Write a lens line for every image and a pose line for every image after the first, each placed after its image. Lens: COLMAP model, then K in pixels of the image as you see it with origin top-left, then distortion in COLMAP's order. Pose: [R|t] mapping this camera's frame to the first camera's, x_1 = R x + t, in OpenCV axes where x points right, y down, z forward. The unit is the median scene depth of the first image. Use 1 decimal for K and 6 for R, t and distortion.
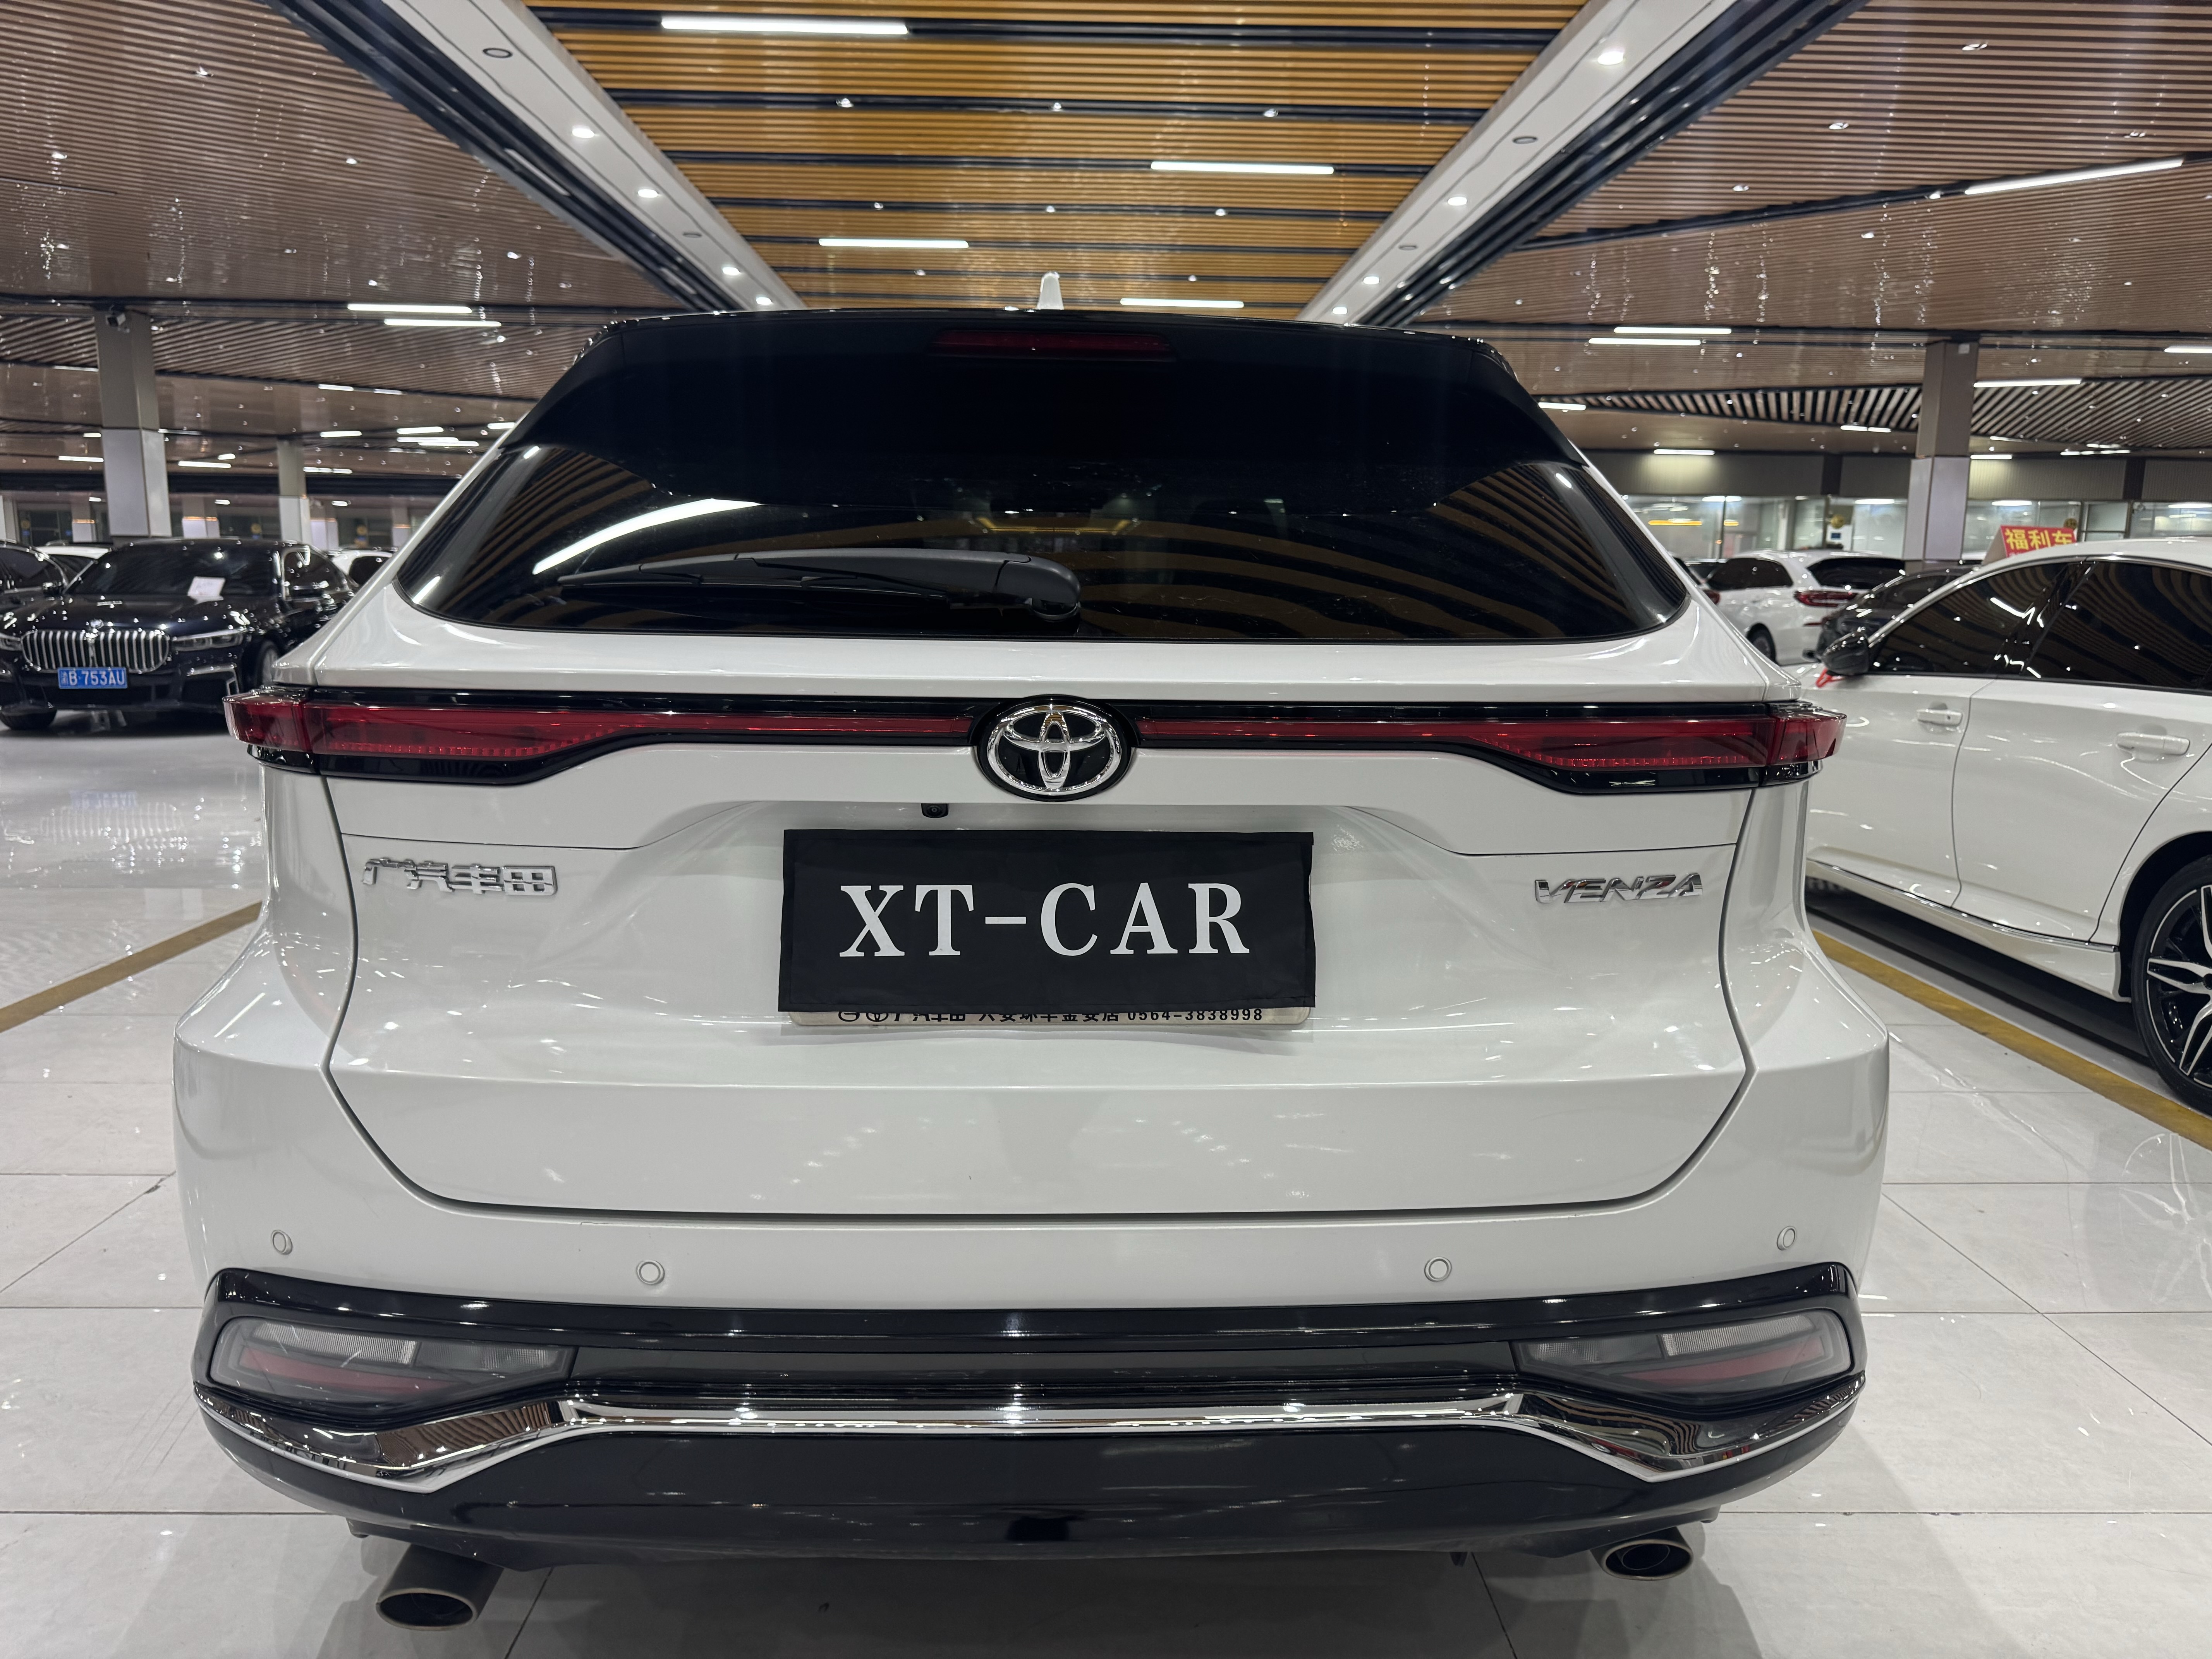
lens RADIAL K [[1562.6, 0, 1113.0], [0, 1562.6, 810.1], [0, 0, 1]] dist [0.026519, -0.031351]
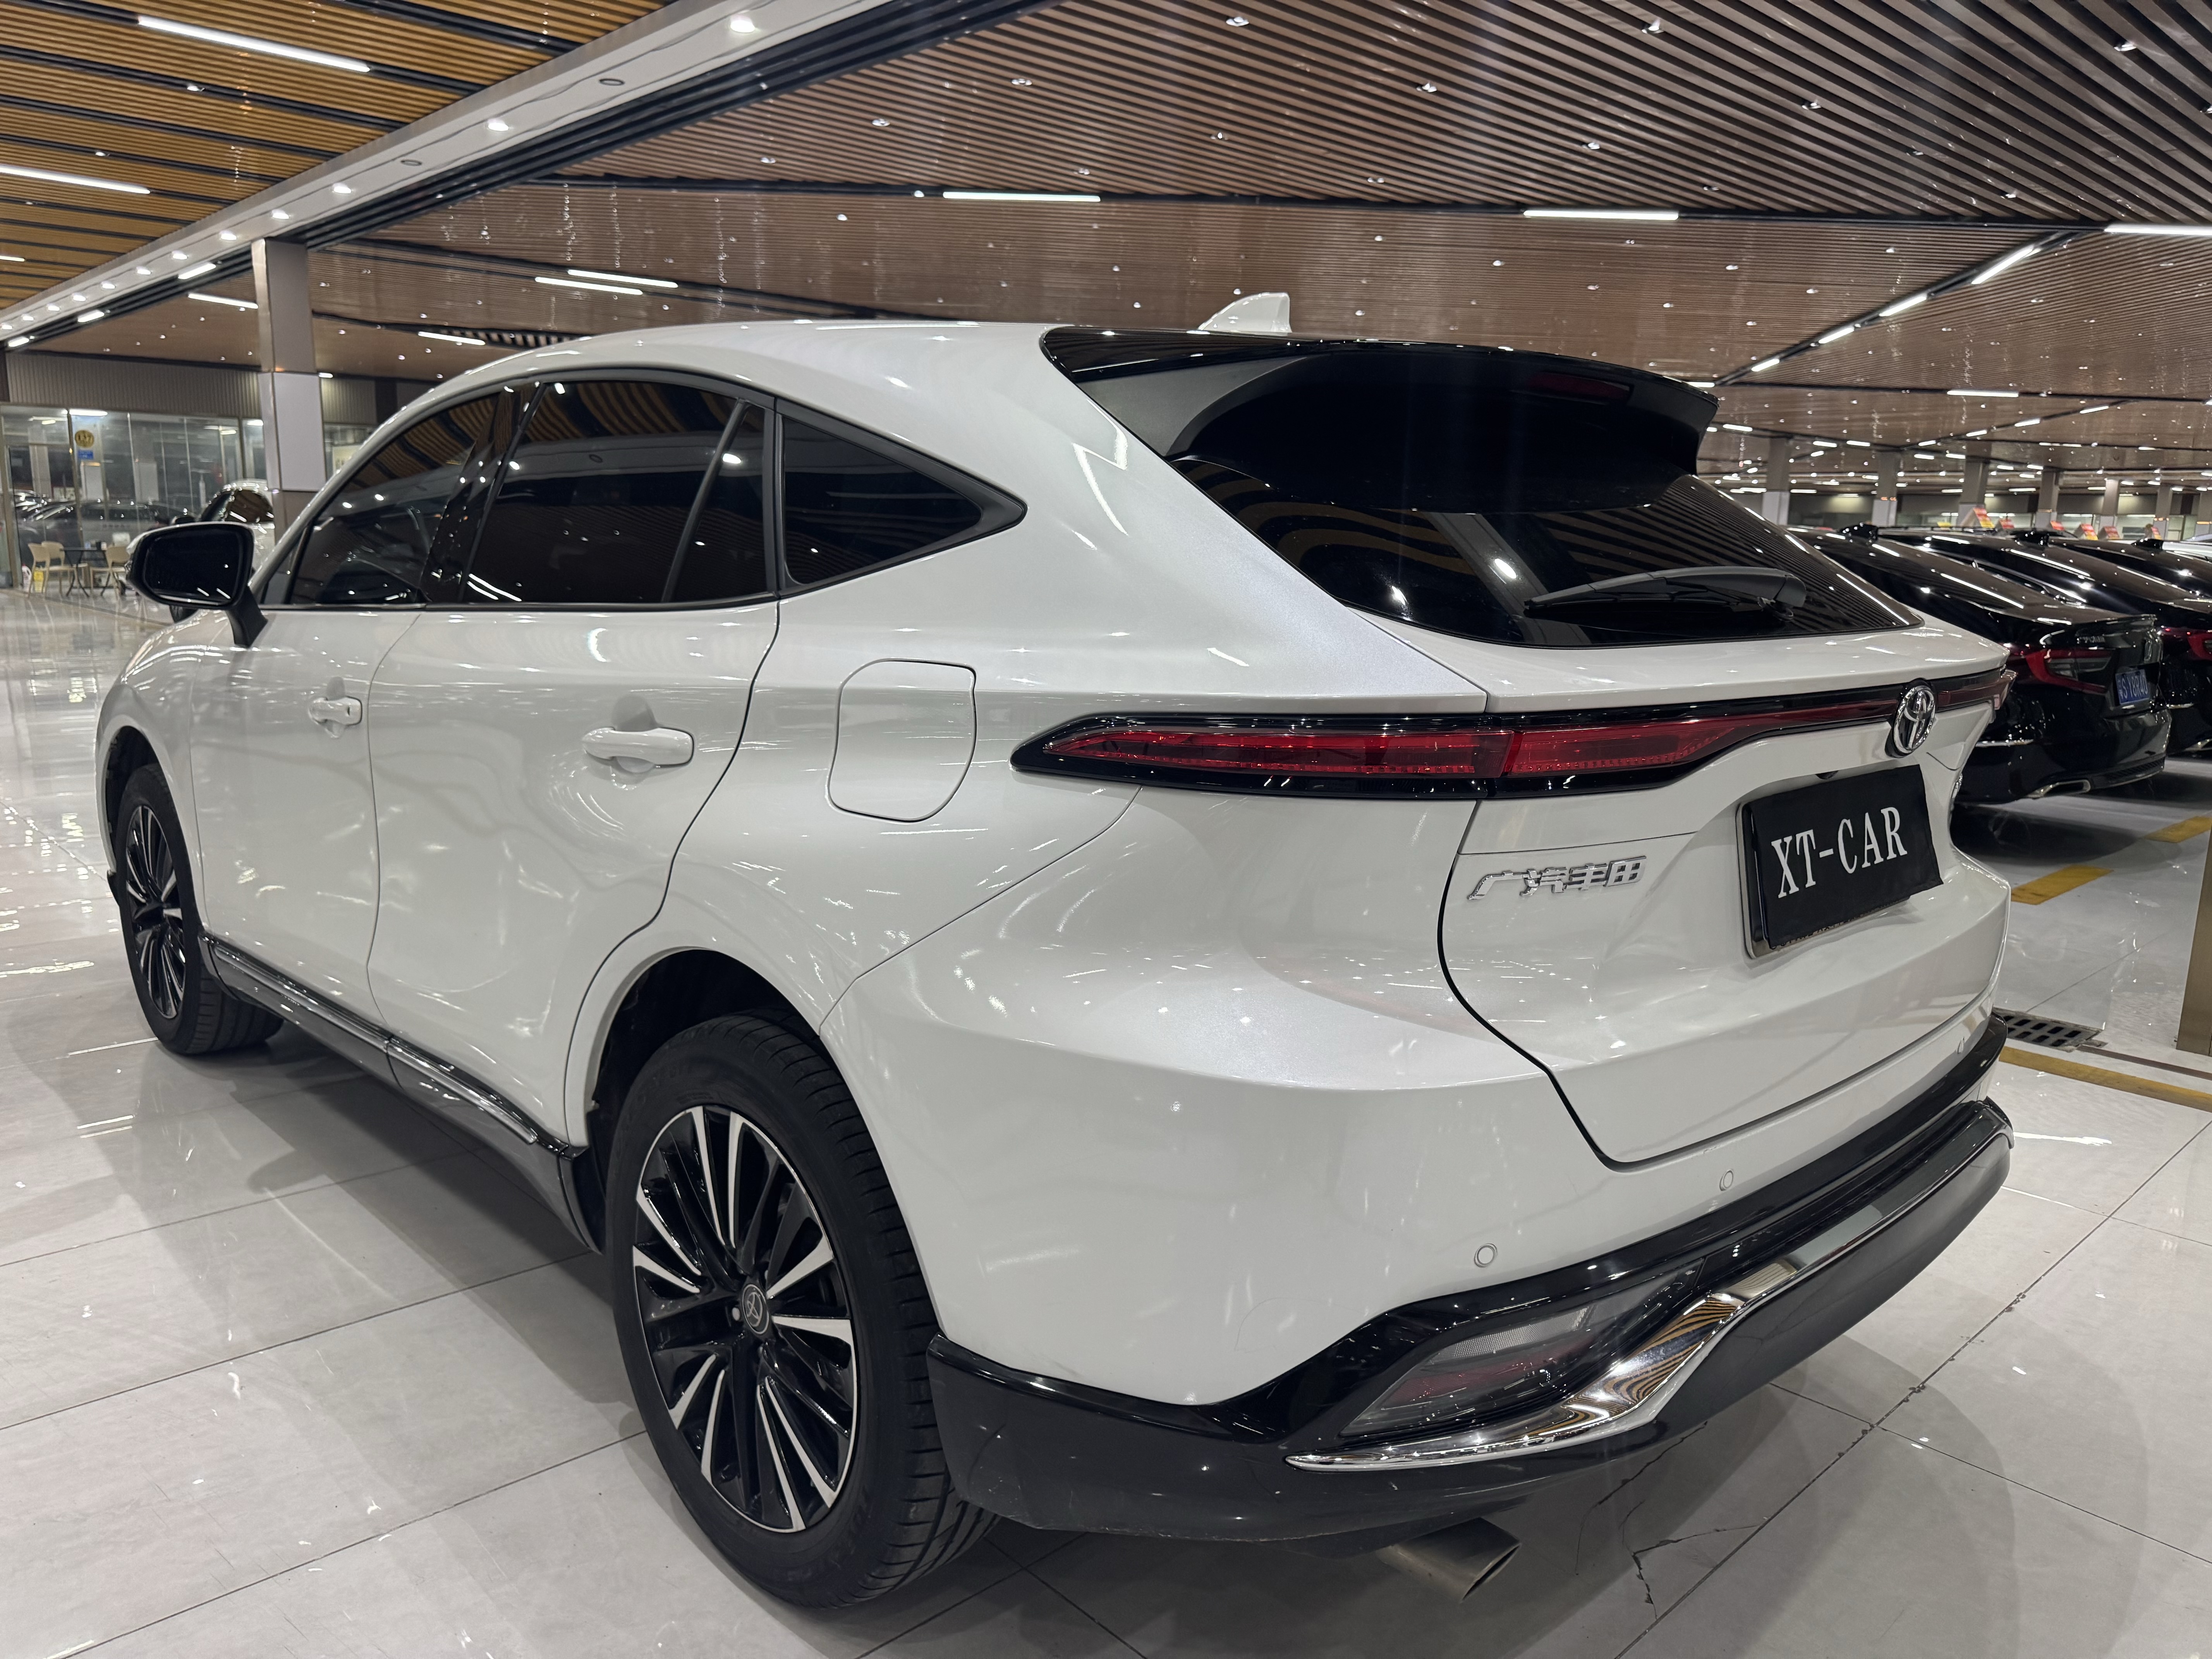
lens RADIAL K [[1562.6, 0, 1111.0], [0, 1562.6, 793.8], [0, 0, 1]] dist [0.026519, -0.031351]
pose [[0.762007, -0.100916, 0.639657, -0.148830], [0.083438, 0.994849, 0.057556, -0.011439], [-0.642171, 0.009514, 0.766502, 0.040842]]
